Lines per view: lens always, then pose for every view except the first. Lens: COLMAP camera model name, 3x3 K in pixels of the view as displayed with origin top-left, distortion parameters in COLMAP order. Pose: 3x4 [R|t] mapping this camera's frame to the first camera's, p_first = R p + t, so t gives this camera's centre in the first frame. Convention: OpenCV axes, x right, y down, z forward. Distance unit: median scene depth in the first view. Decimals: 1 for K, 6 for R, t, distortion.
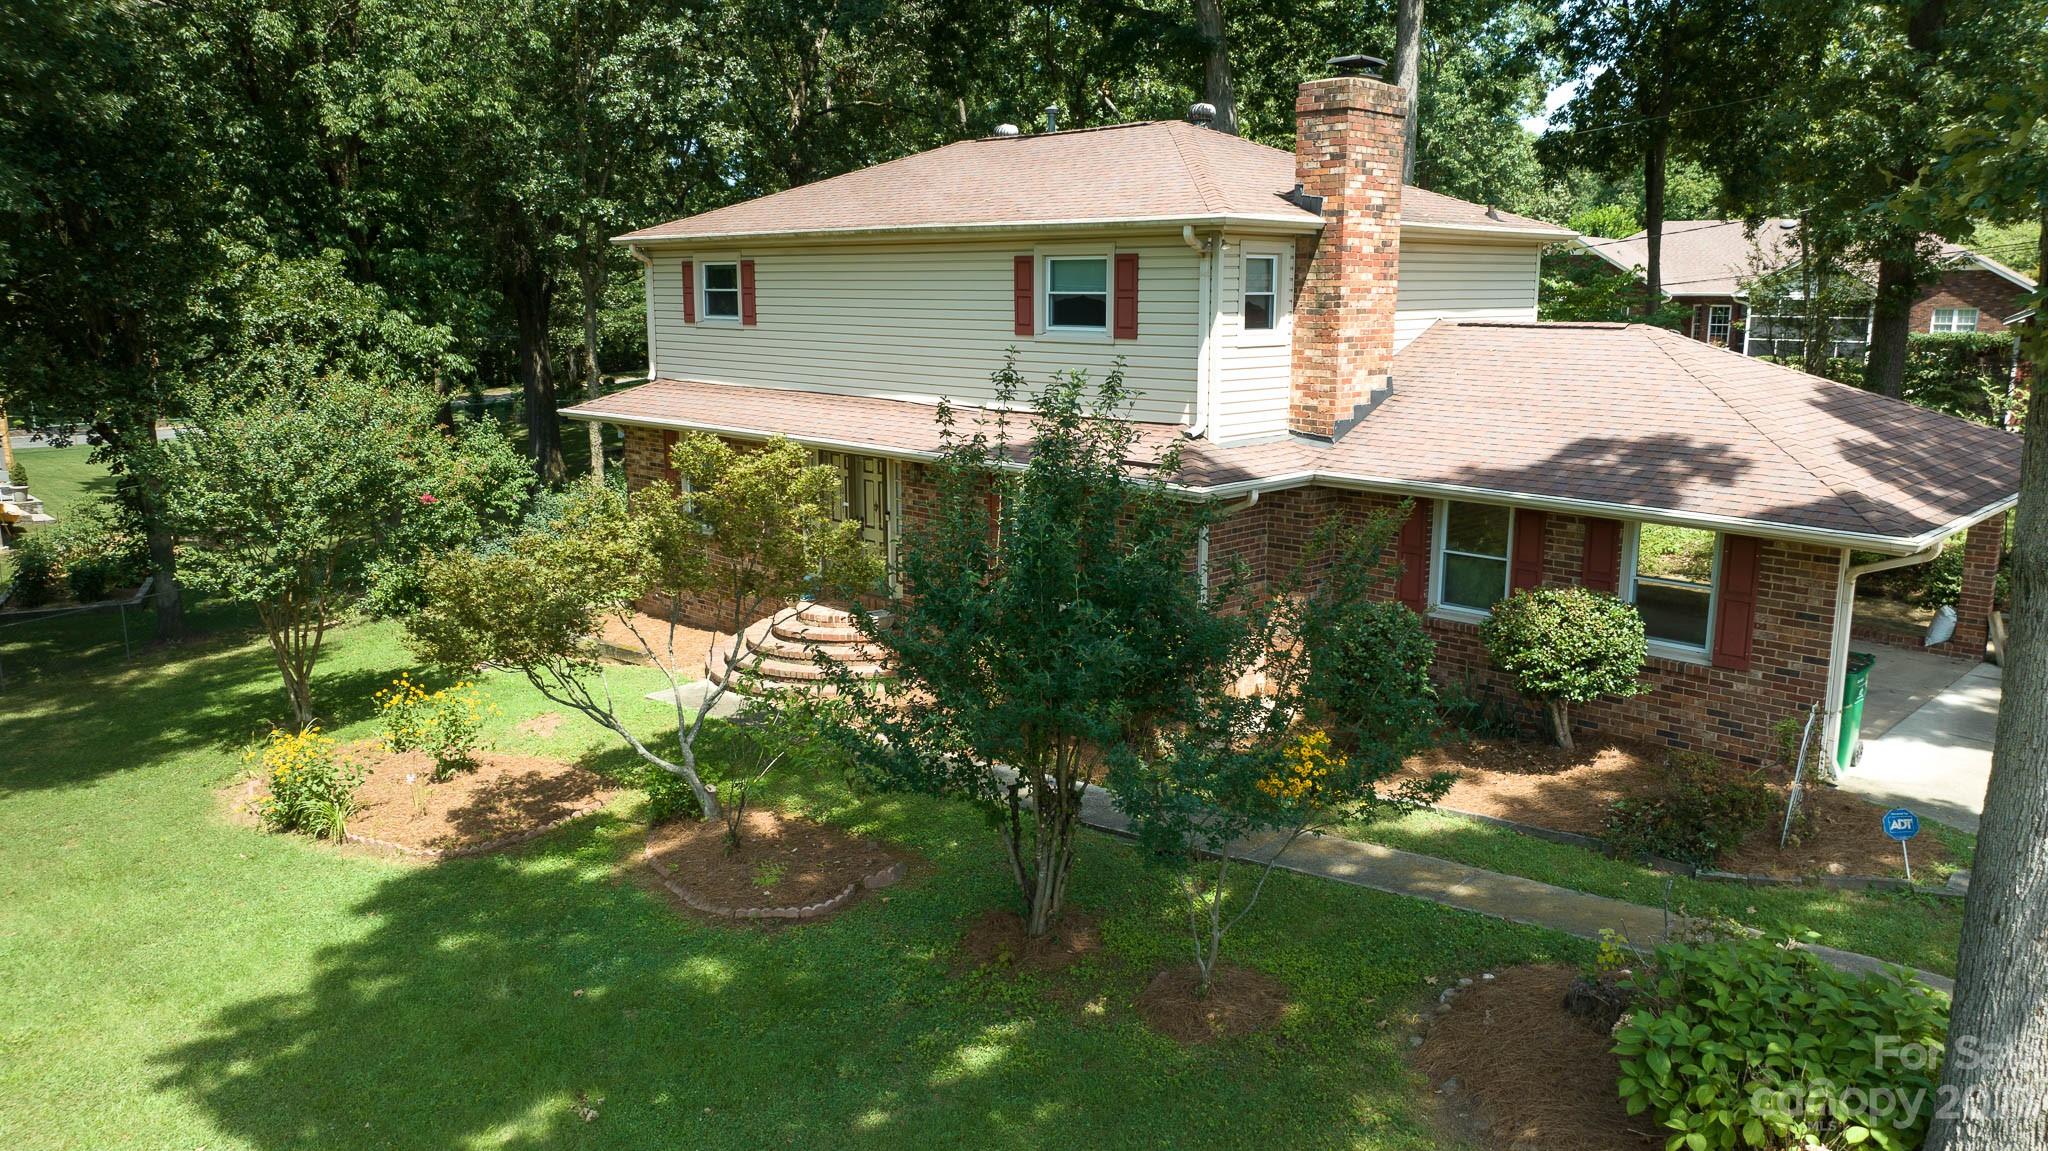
lens RADIAL K [[1445.1, 0, 1018.2], [0, 1445.1, 583.3], [0, 0, 1]] dist [-0.065230, 0.101362]
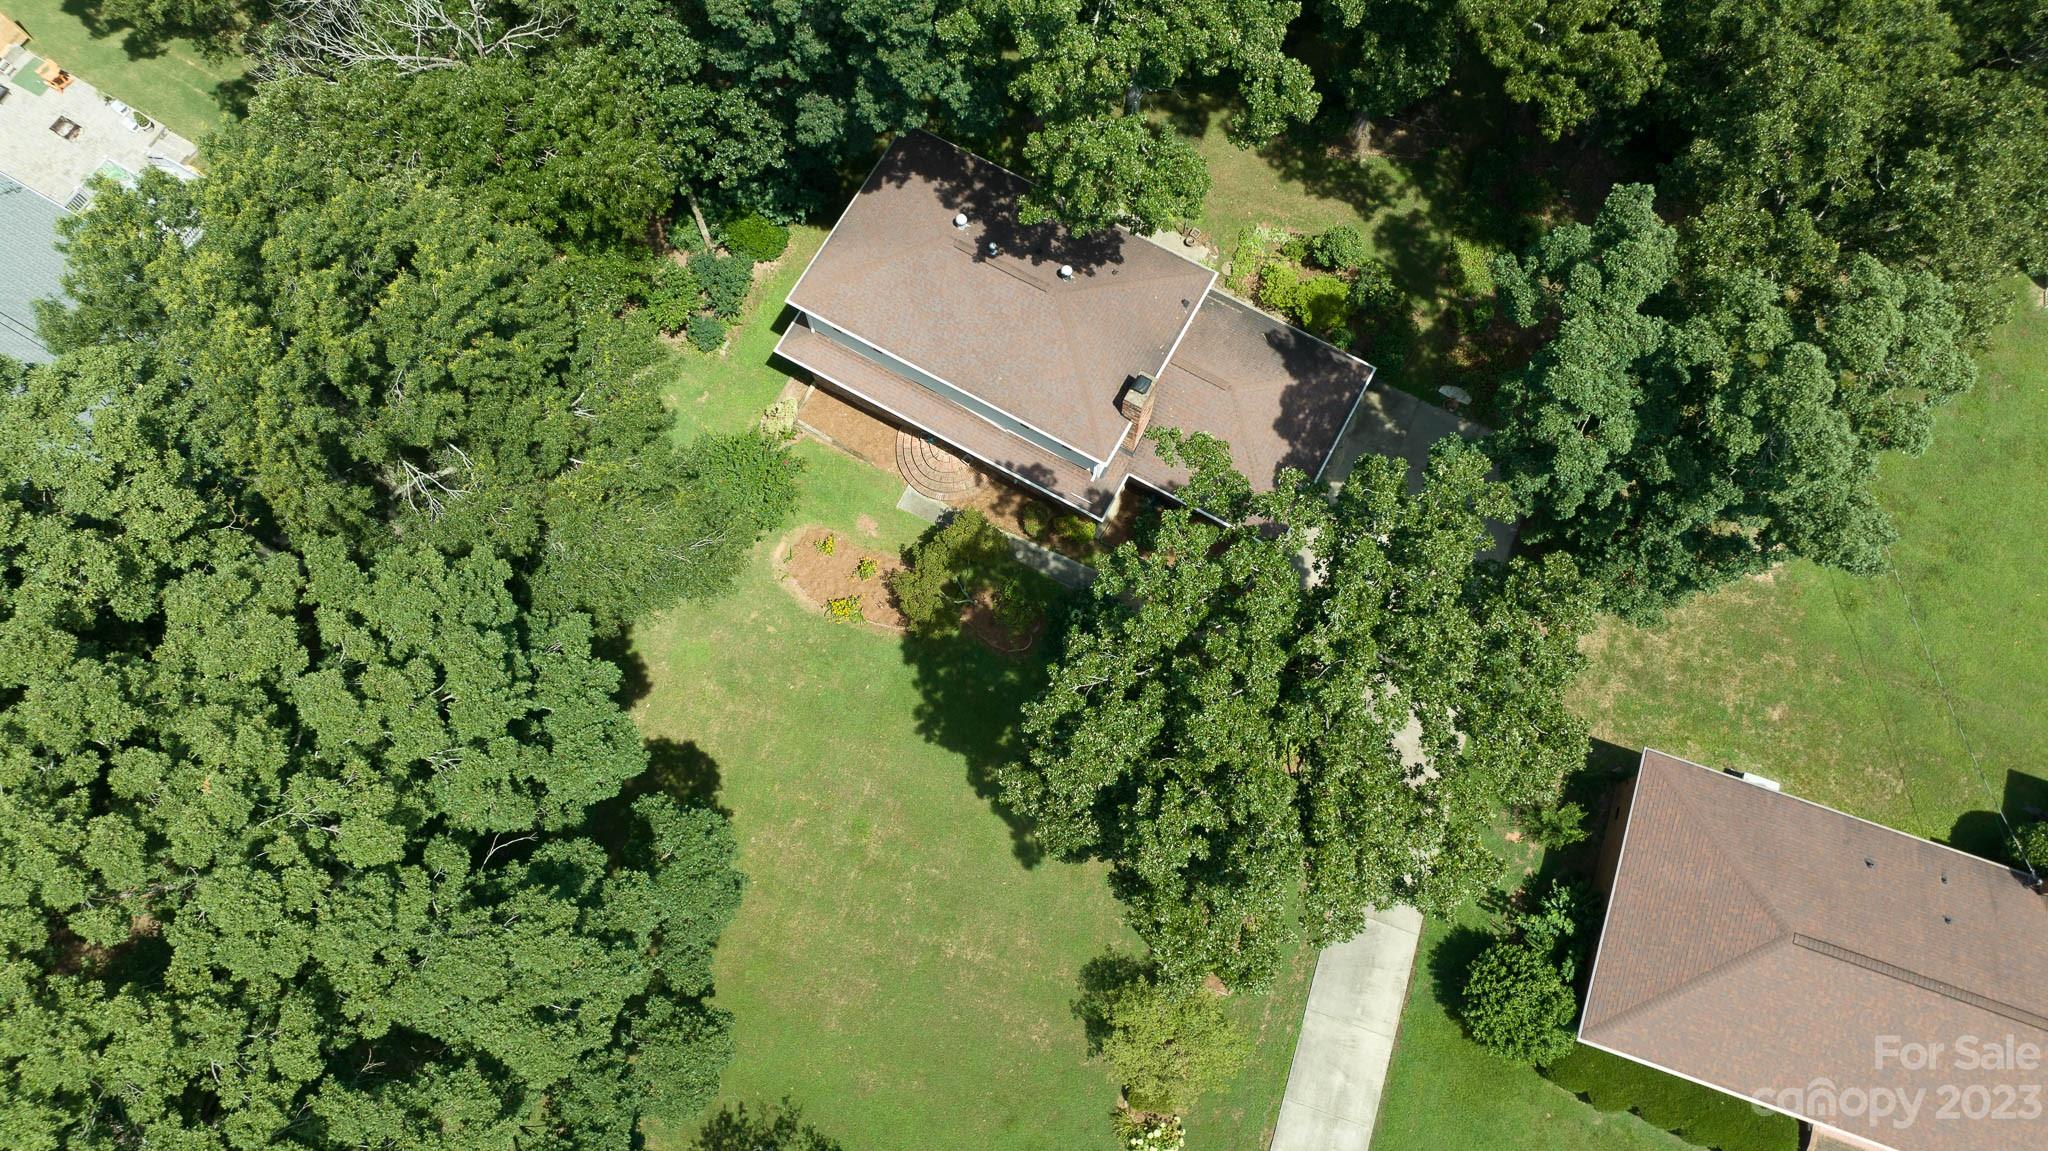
lens RADIAL K [[1442.7, 0, 1019.9], [0, 1442.7, 572.6], [0, 0, 1]] dist [-0.019457, 0.006185]
pose [[0.959607, -0.270490, 0.077391, -0.339710], [0.062658, 0.473638, 0.878488, -2.837140], [-0.274278, -0.838154, 0.471455, -0.633891]]
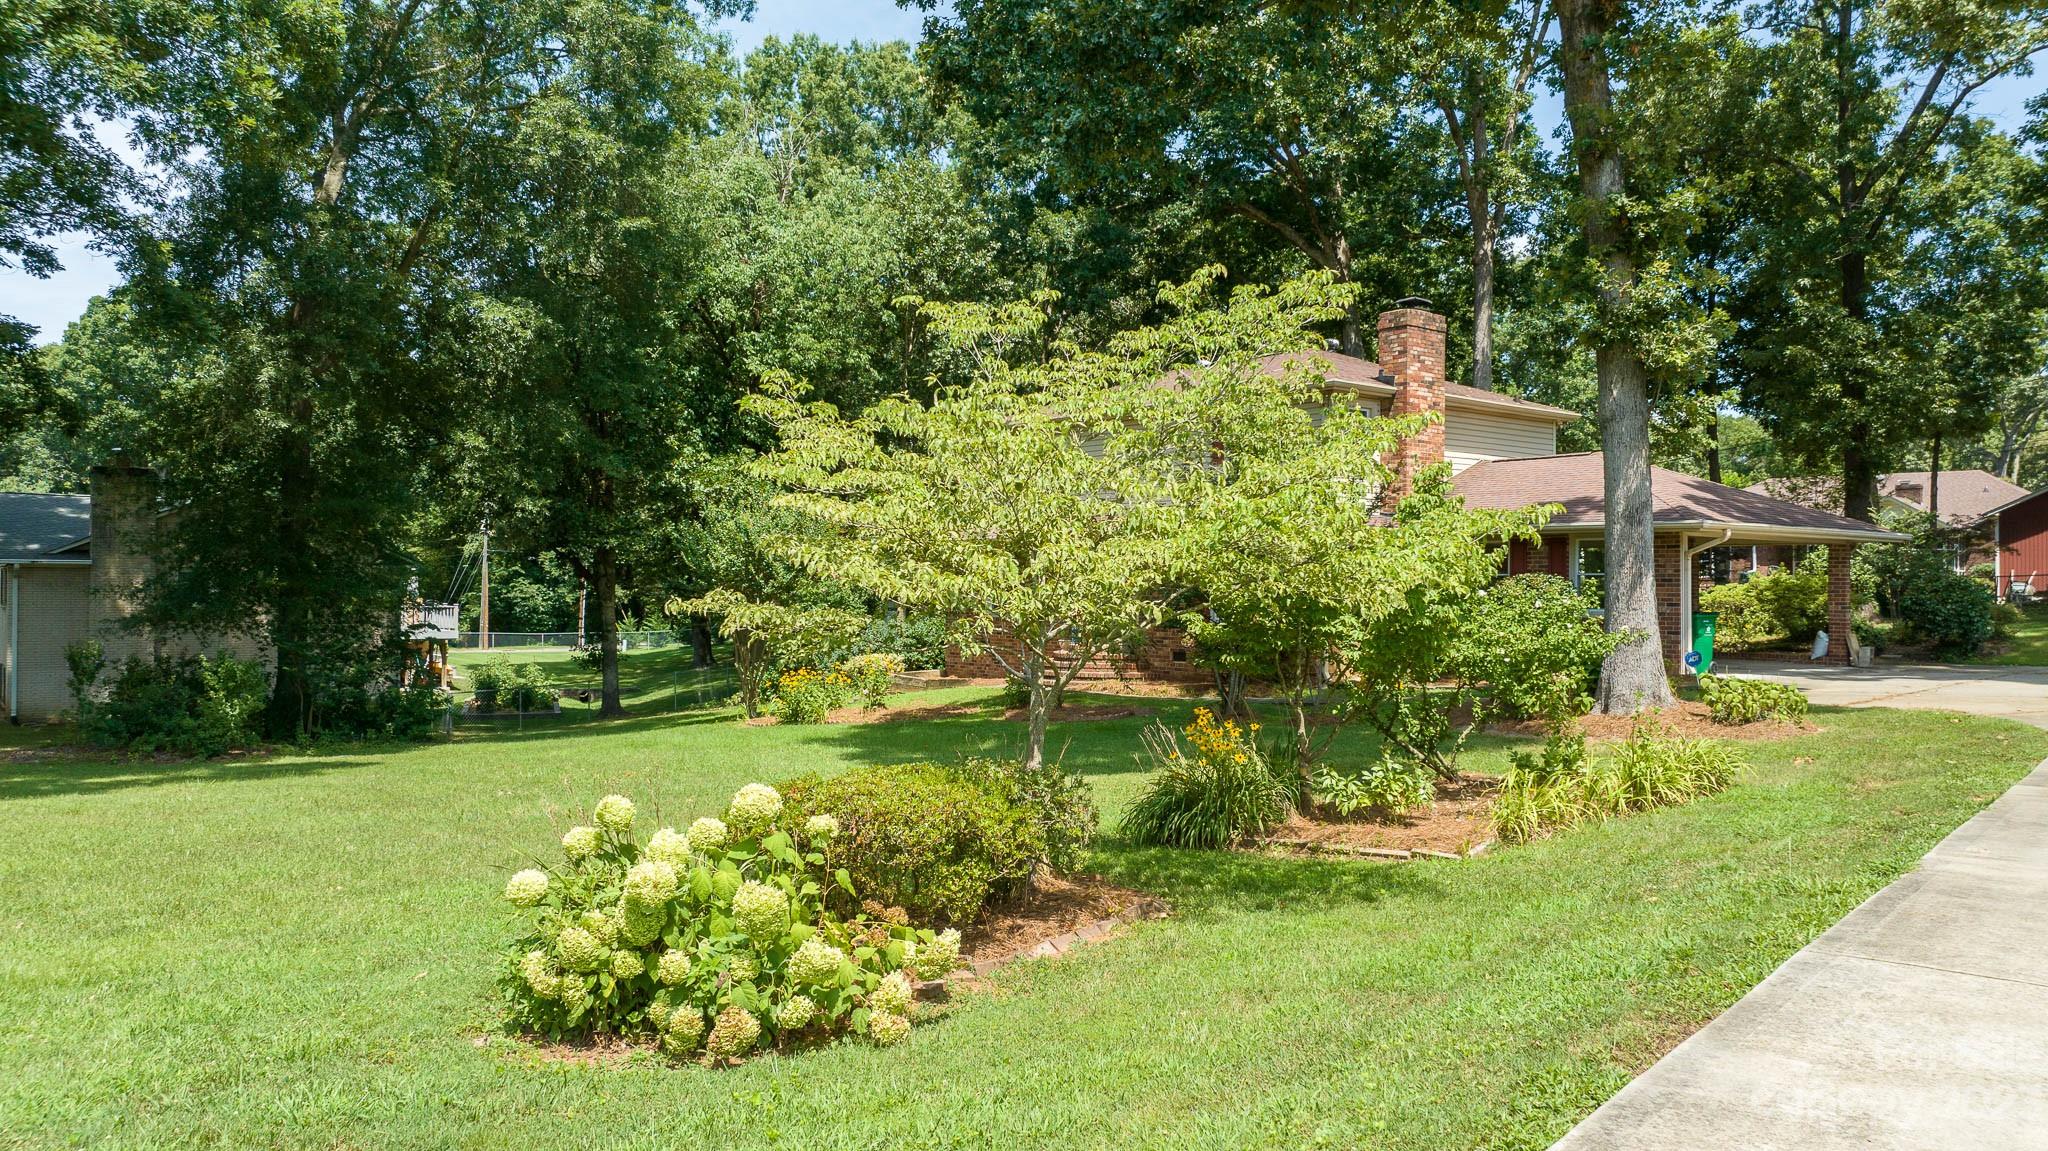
lens RADIAL K [[1442.7, 0, 1019.9], [0, 1442.7, 572.6], [0, 0, 1]] dist [-0.019457, 0.006185]
pose [[0.992813, 0.007946, -0.119409, -0.026894], [-0.033651, 0.976071, -0.214833, 0.355751], [0.114845, 0.217308, 0.969323, -0.690093]]
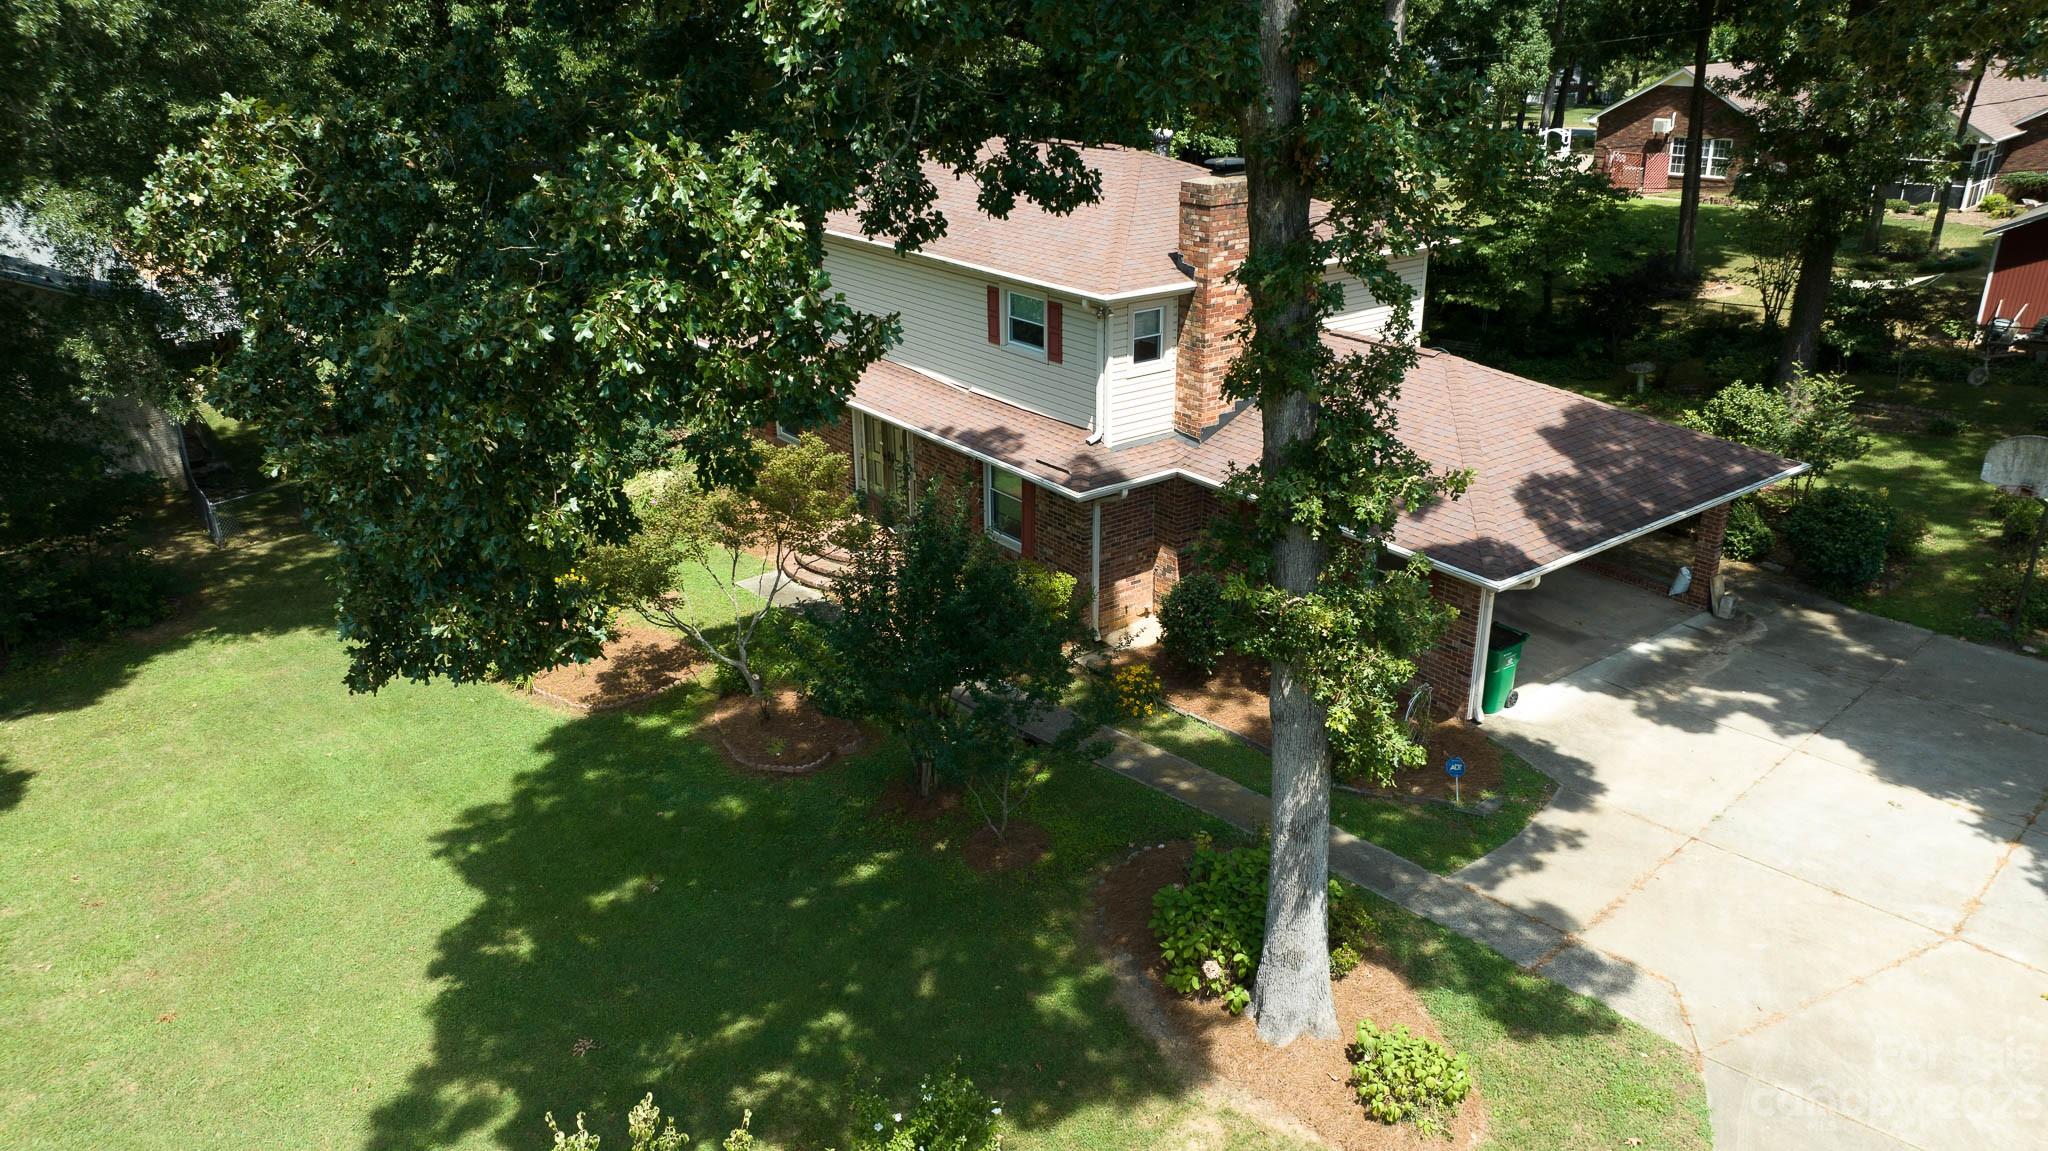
lens RADIAL K [[1442.8, 0, 1019.3], [0, 1442.8, 573.1], [0, 0, 1]] dist [-0.015031, 0.035052]
pose [[0.990920, 0.042765, -0.127468, 0.238927], [-0.019563, 0.983837, 0.177993, -0.228444], [0.133019, -0.173883, 0.975741, -0.421420]]
